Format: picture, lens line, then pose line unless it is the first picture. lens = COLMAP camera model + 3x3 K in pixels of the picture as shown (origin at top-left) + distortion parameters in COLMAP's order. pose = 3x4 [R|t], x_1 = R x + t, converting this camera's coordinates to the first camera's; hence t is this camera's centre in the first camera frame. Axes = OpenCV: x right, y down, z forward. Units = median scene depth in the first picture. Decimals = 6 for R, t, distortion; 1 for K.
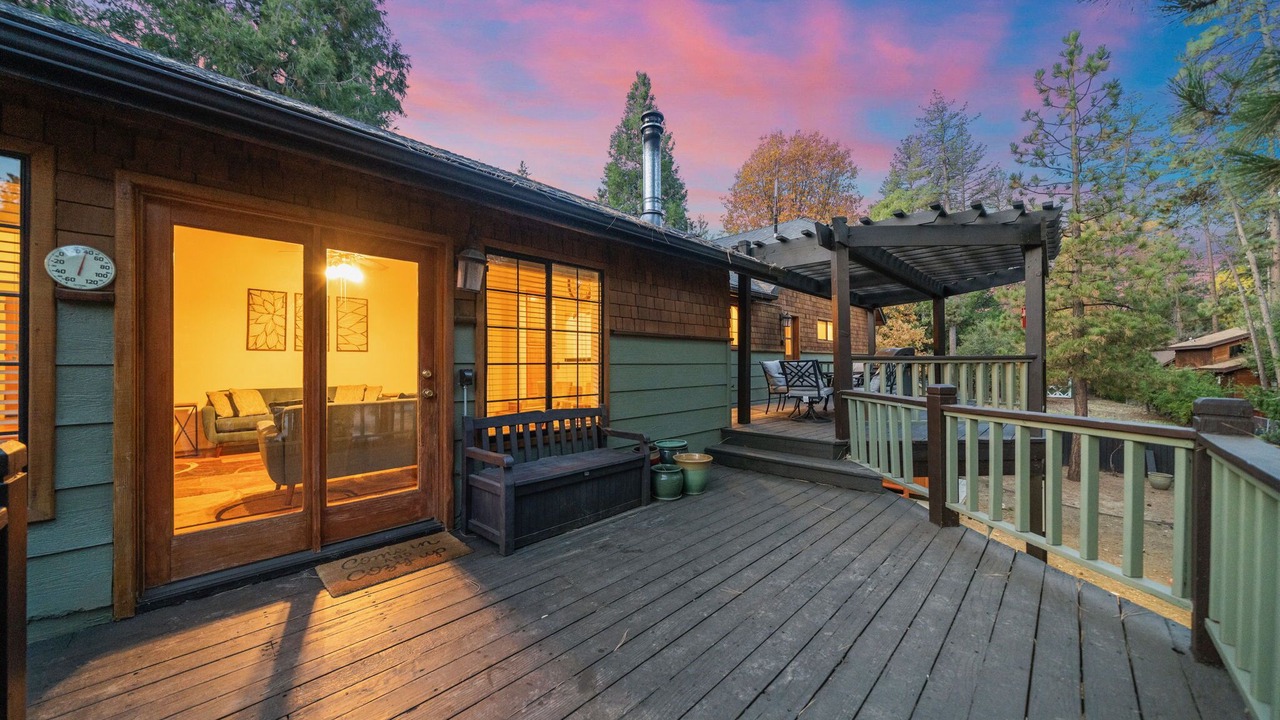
lens RADIAL K [[449.5, 0, 640.0], [0, 449.5, 360.0], [0, 0, 1]] dist [-0.000355, 0.000026]
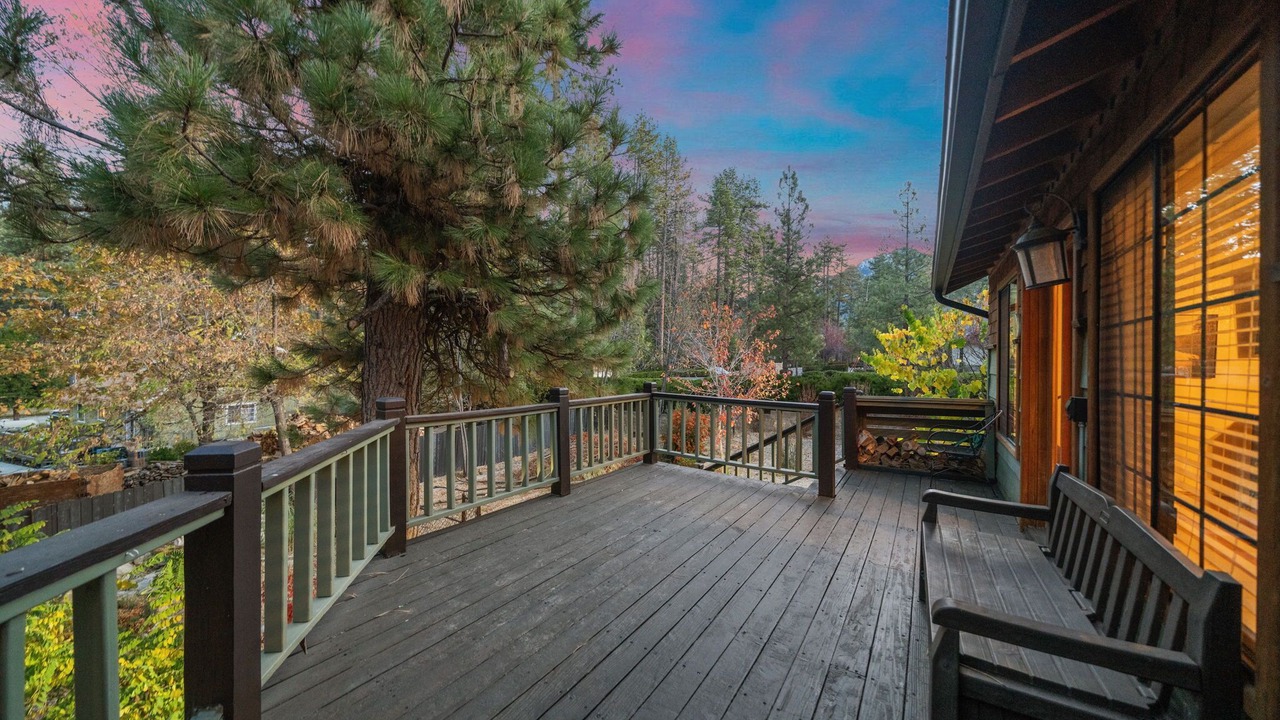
lens RADIAL K [[449.5, 0, 640.0], [0, 449.5, 360.0], [0, 0, 1]] dist [-0.000355, 0.000026]
pose [[-0.983854, -0.009867, -0.178700, 0.529313], [-0.010317, 0.999946, 0.001589, -0.052268], [0.178674, 0.003407, -0.983902, 2.209109]]
